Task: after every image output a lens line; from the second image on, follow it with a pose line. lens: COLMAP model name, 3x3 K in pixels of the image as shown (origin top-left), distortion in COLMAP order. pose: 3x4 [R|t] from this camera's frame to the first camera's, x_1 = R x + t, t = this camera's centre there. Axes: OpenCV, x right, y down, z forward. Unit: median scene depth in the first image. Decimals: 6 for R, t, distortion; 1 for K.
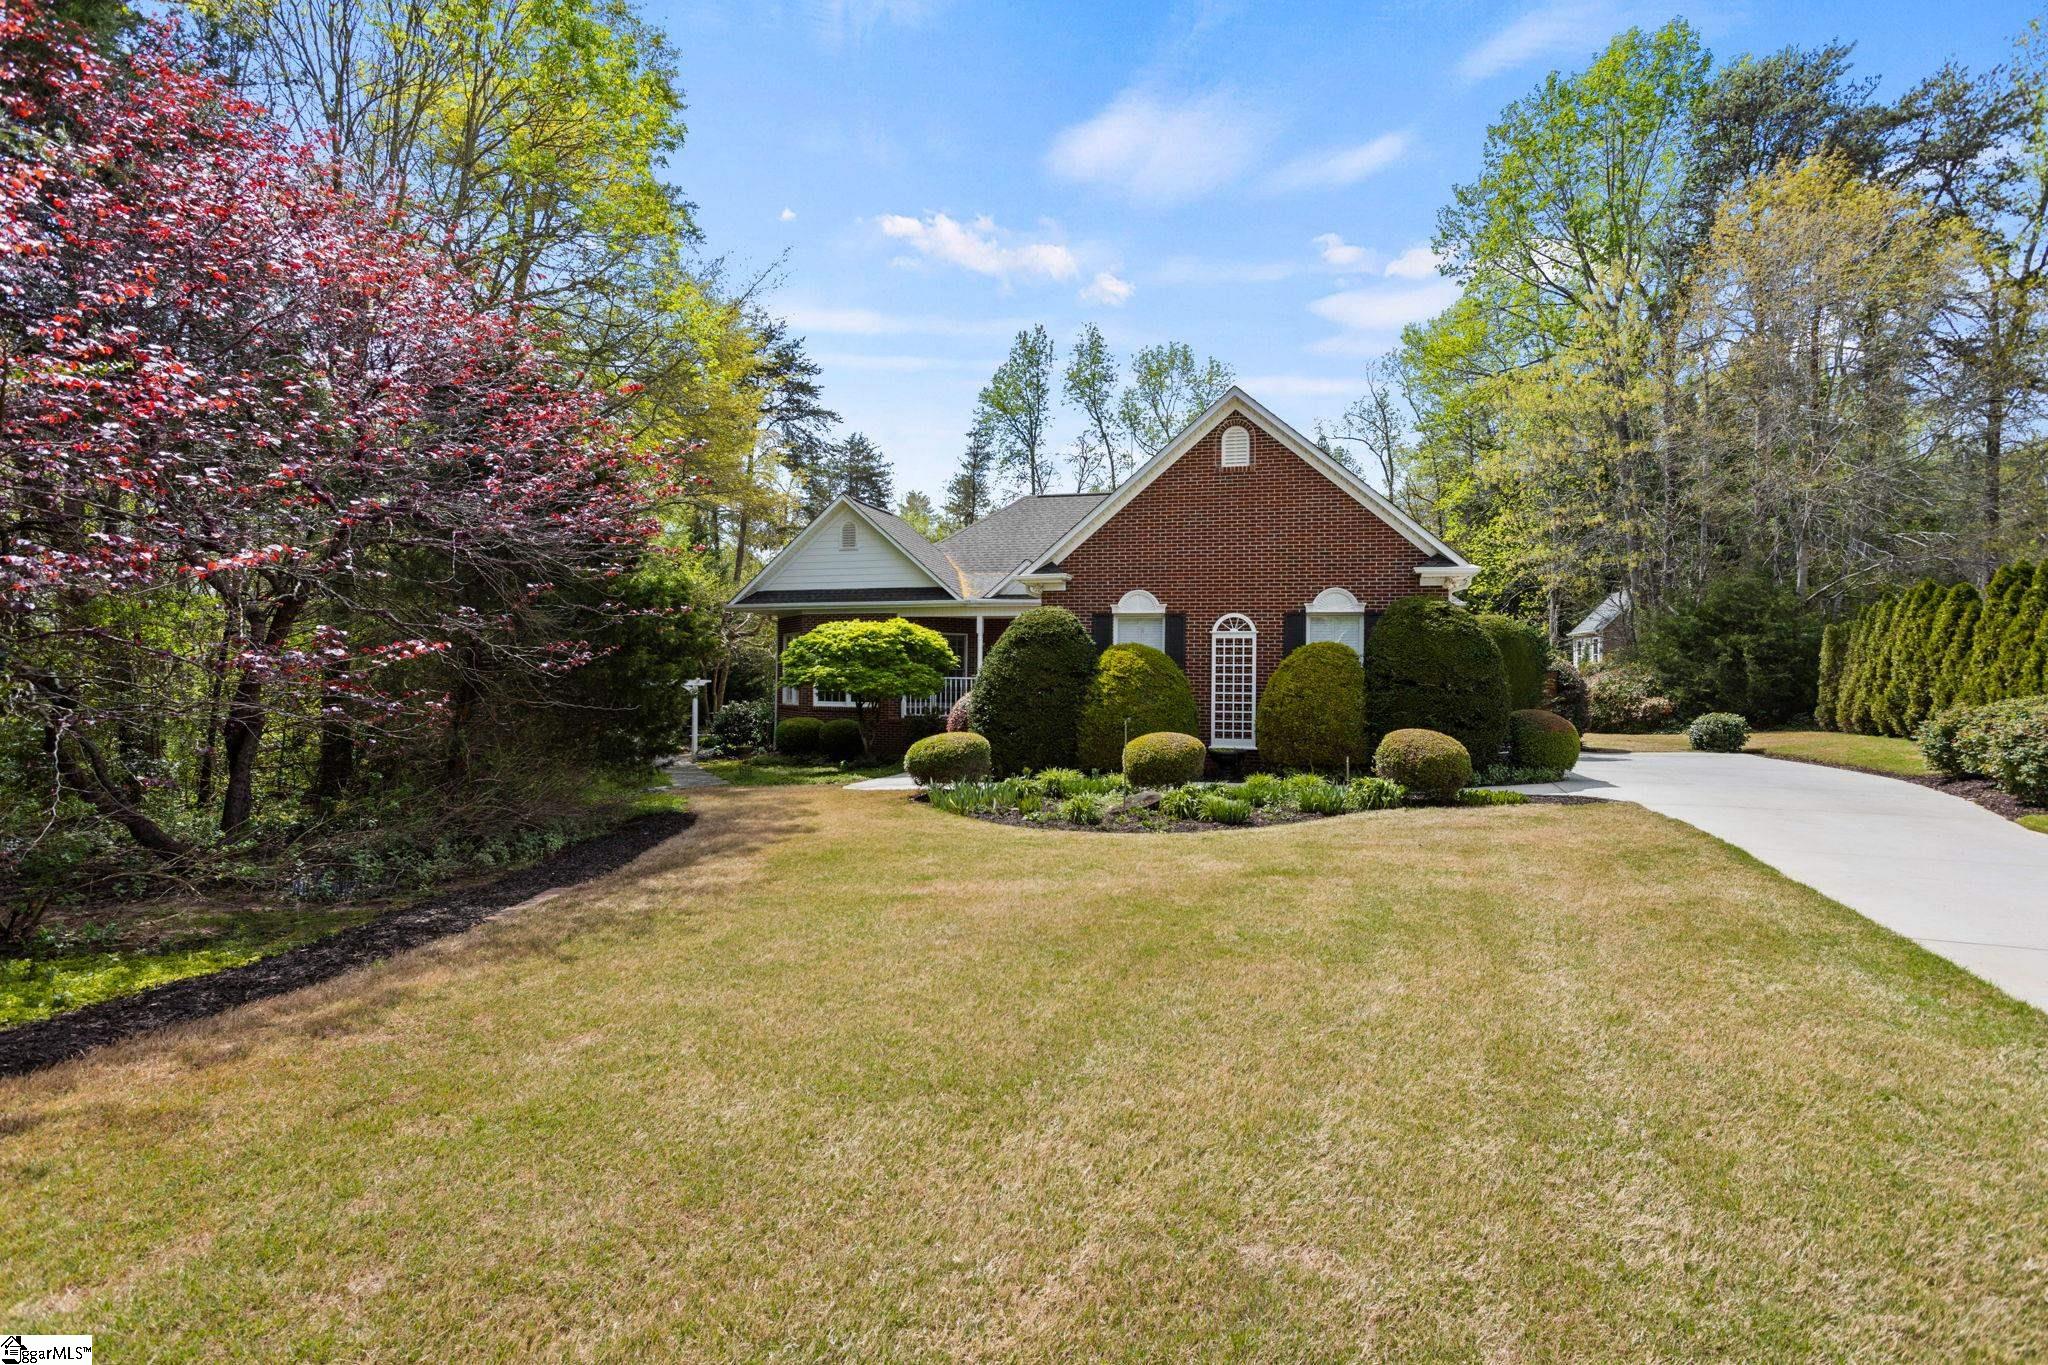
lens RADIAL K [[926.4, 0, 1000.6], [0, 926.4, 677.9], [0, 0, 1]] dist [-0.060092, 0.035706]
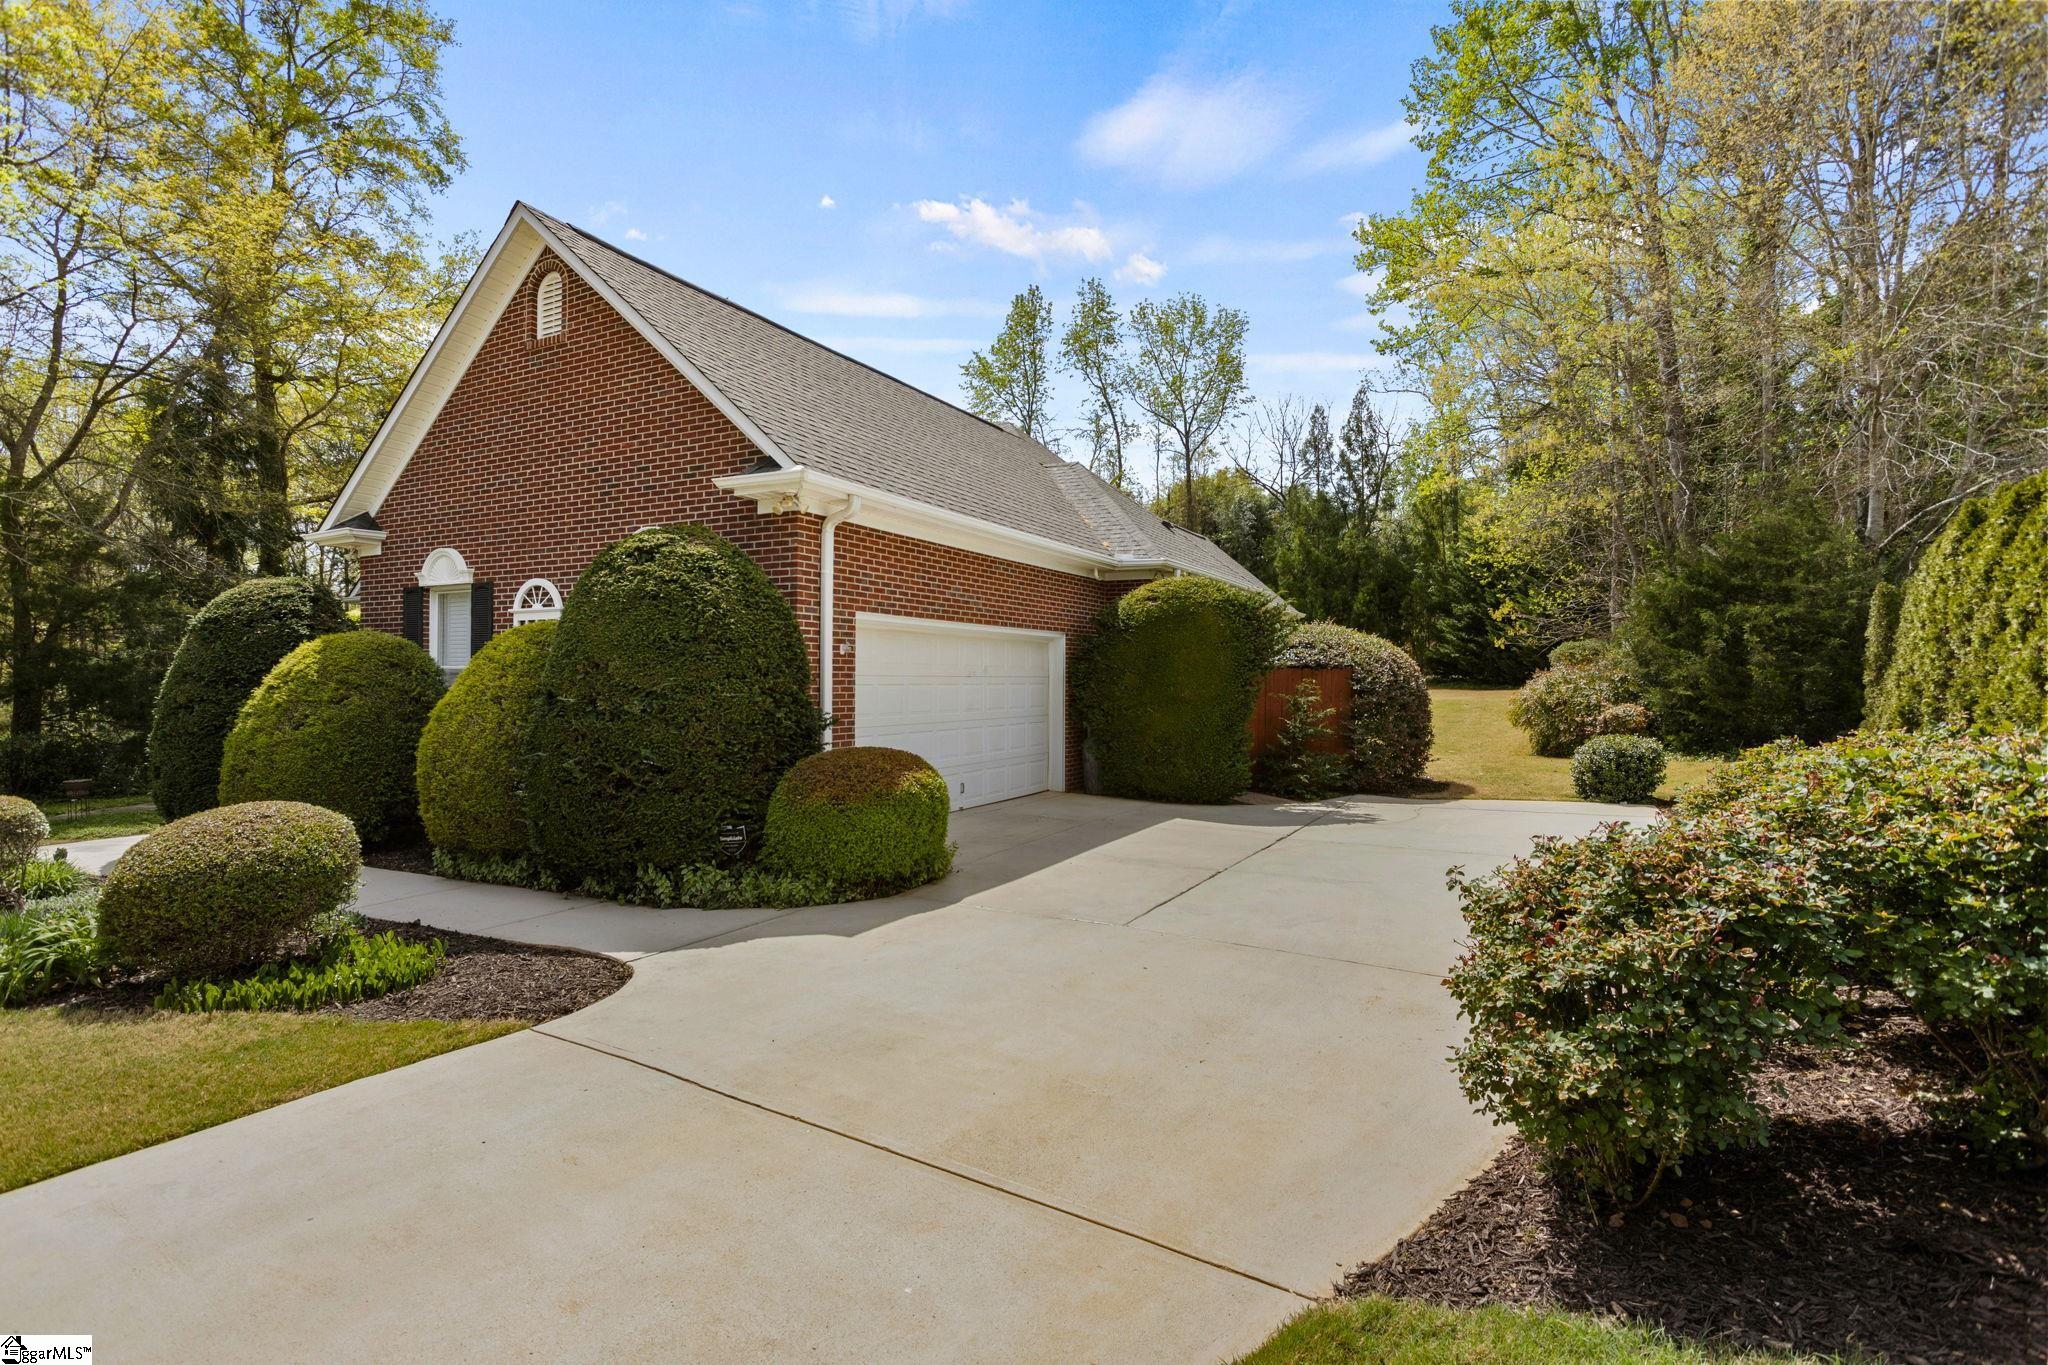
lens RADIAL K [[926.4, 0, 1000.6], [0, 926.4, 677.9], [0, 0, 1]] dist [-0.060092, 0.035706]
pose [[0.985484, -0.009896, -0.169478, 0.430403], [0.009790, 0.999951, -0.001459, -0.000826], [0.169484, -0.000222, 0.985533, 0.302768]]
